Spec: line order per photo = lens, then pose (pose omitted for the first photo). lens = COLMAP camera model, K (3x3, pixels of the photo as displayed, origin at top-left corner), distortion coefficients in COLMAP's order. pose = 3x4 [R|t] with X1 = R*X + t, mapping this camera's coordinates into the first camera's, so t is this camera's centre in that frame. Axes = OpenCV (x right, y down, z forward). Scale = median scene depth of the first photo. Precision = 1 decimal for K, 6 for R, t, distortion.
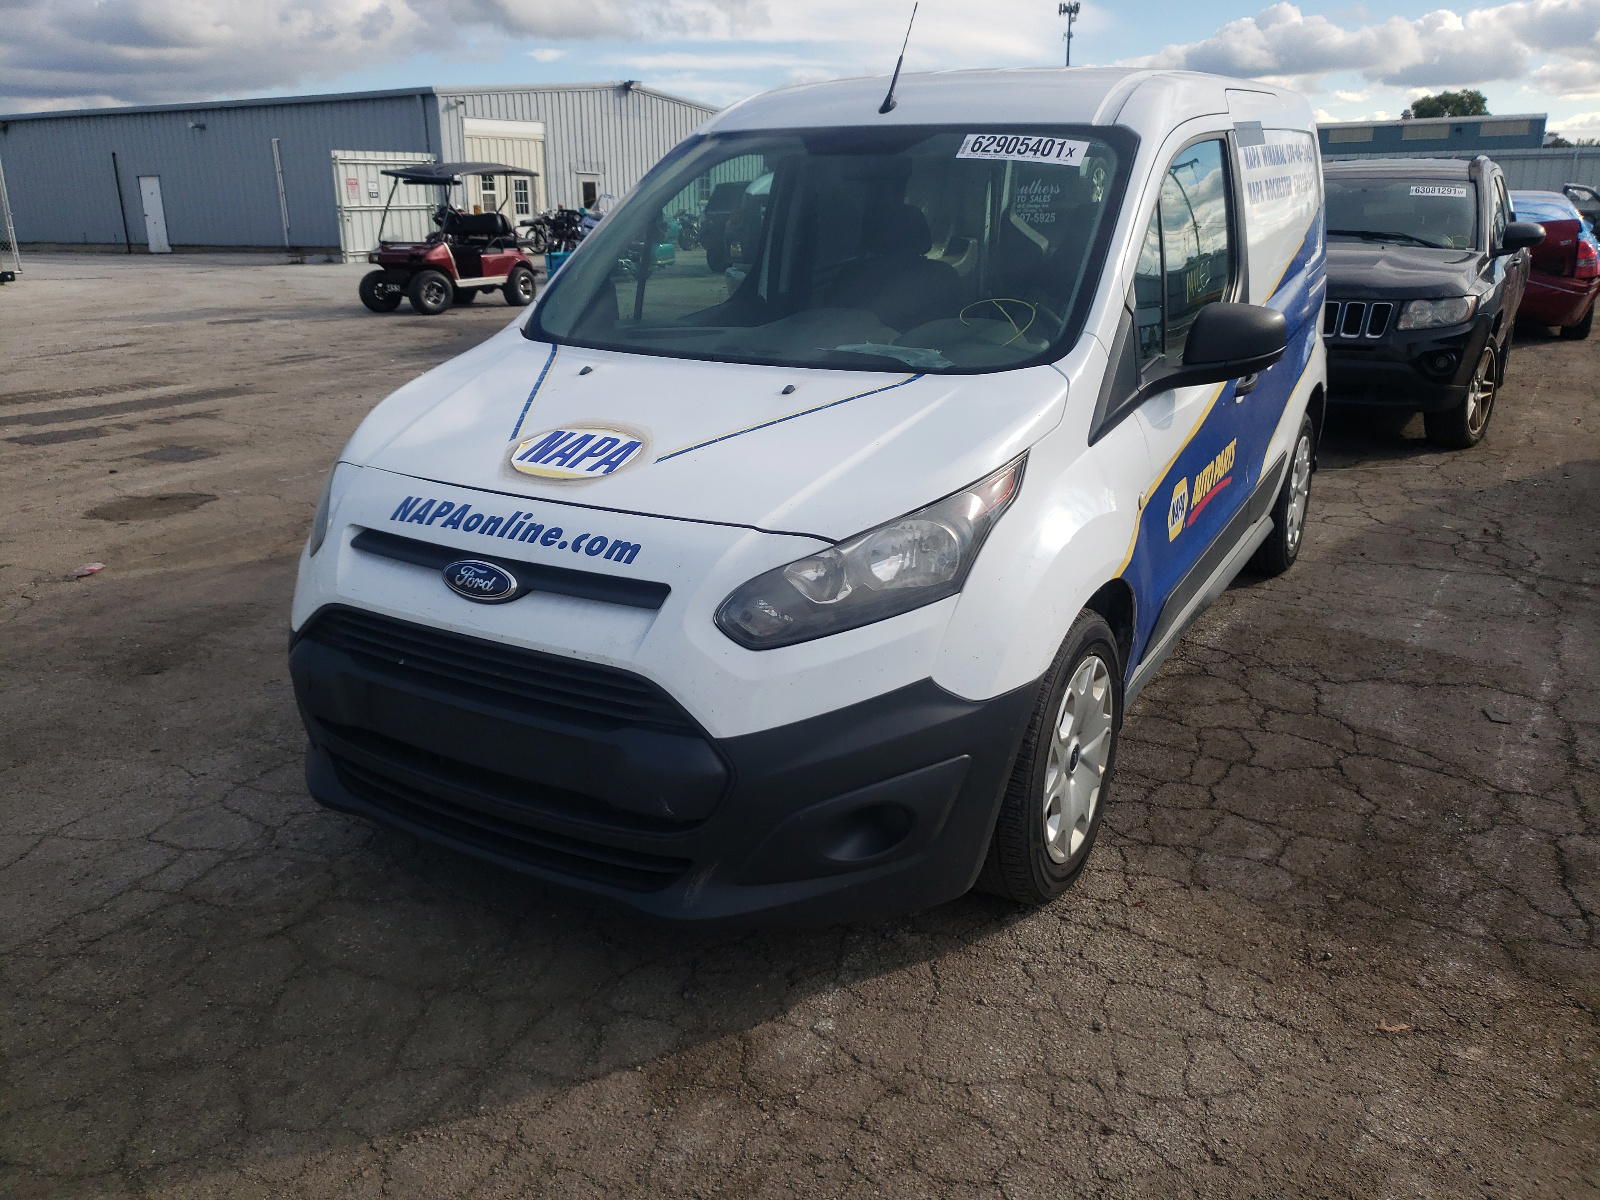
lens RADIAL K [[1231.4, 0, 769.5], [0, 1231.4, 589.9], [0, 0, 1]] dist [0.007486, 0.017477]
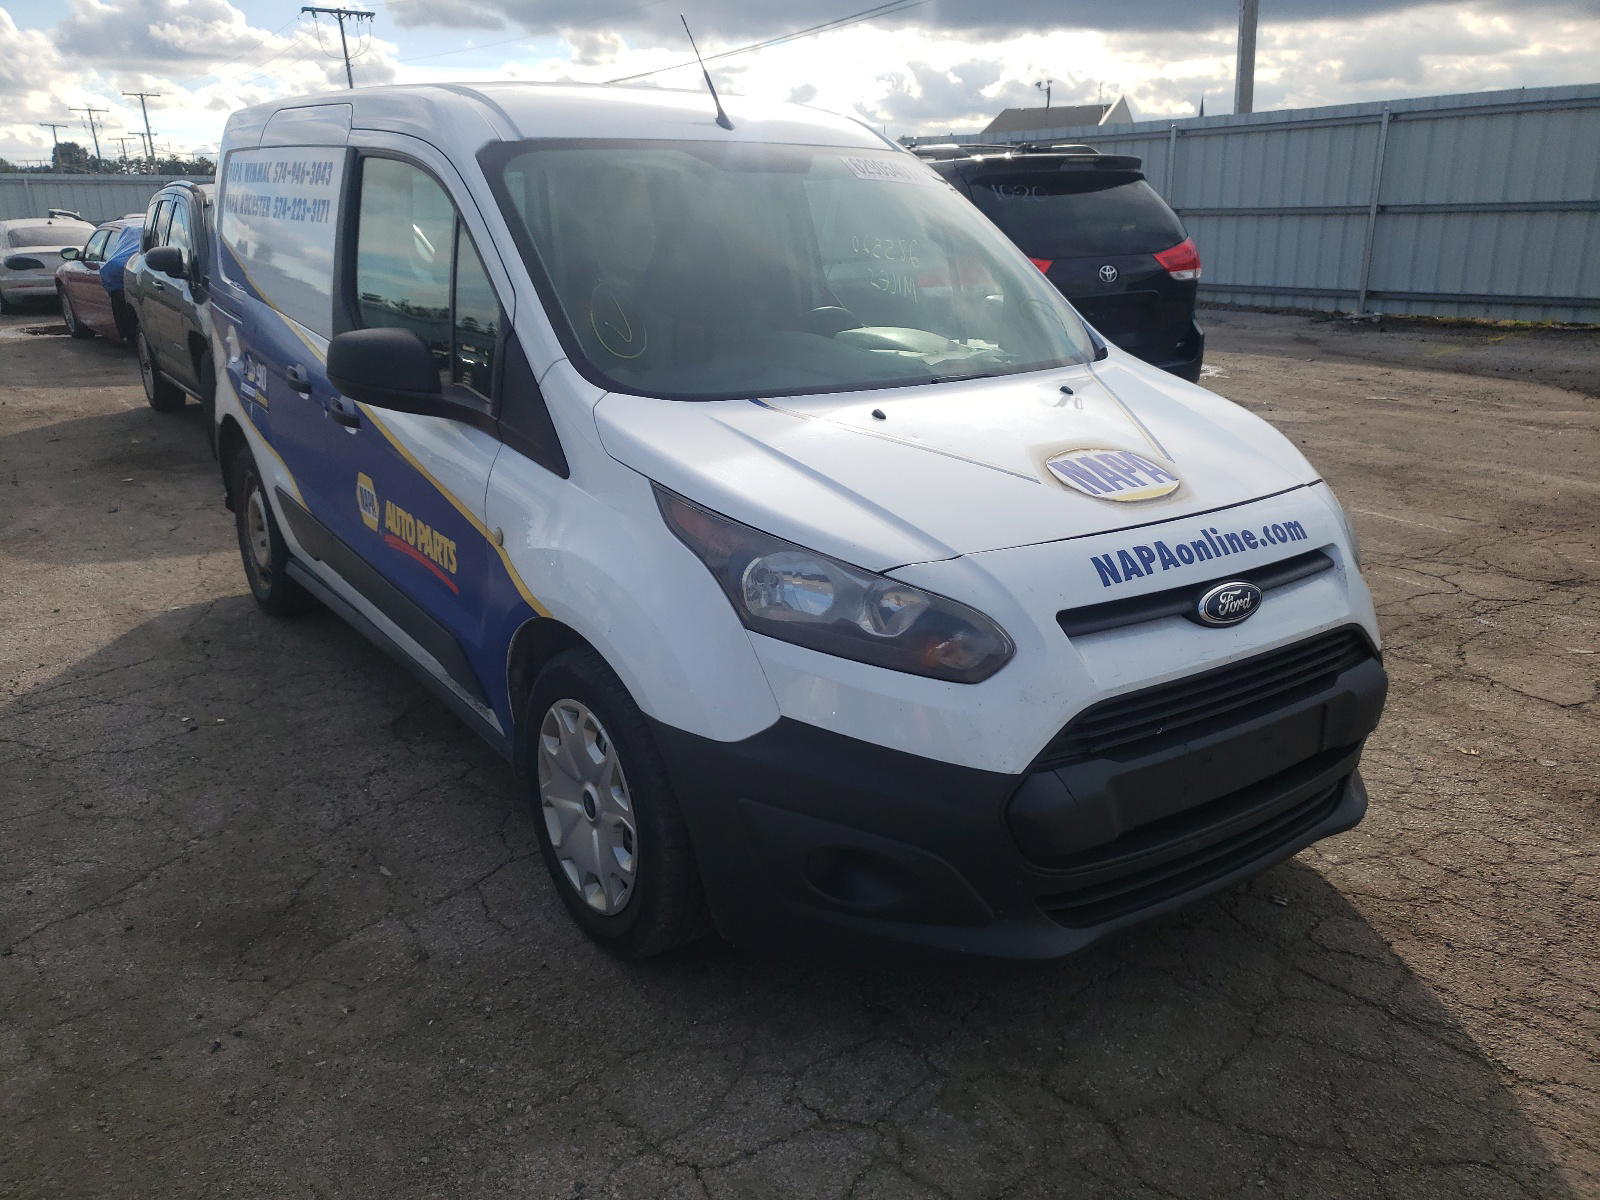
lens RADIAL K [[1231.4, 0, 798.3], [0, 1231.4, 611.2], [0, 0, 1]] dist [0.007486, 0.017477]
pose [[0.412590, -0.279696, 0.866914, -0.955488], [0.282089, 0.944142, 0.170358, -0.206473], [-0.866138, 0.174259, 0.468442, 0.652032]]
